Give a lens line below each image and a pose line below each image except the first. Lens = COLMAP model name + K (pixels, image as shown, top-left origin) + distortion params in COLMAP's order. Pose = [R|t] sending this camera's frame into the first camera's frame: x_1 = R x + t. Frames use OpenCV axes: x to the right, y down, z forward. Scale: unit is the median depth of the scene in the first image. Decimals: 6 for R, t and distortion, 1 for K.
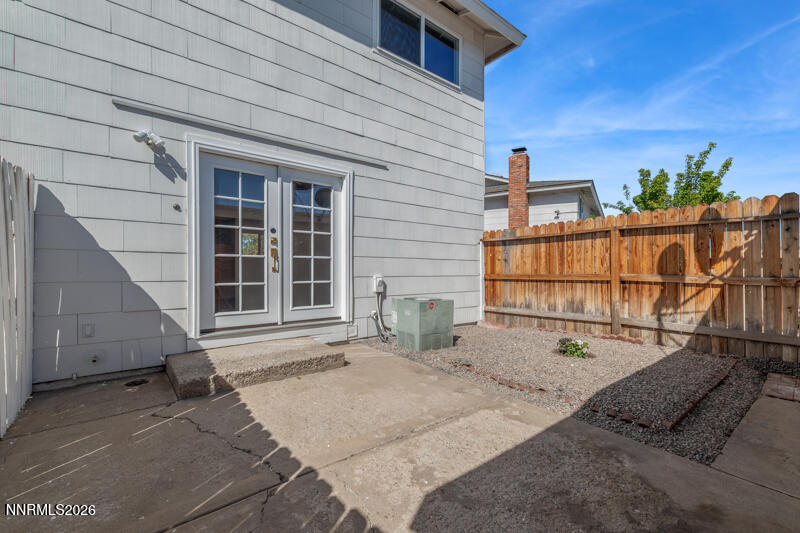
lens RADIAL K [[355.0, 0, 401.6], [0, 355.0, 268.8], [0, 0, 1]] dist [0.012239, -0.003020]
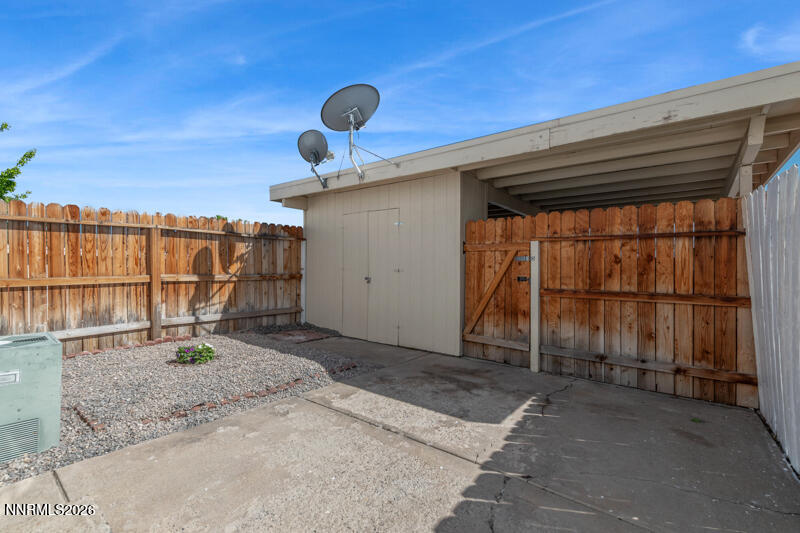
lens RADIAL K [[355.0, 0, 402.6], [0, 355.0, 265.0], [0, 0, 1]] dist [0.012239, -0.003020]
pose [[-0.244021, -0.002516, 0.969767, -0.549525], [-0.008735, 0.999962, 0.000396, -0.020052], [-0.969731, -0.008374, -0.244033, 0.667607]]
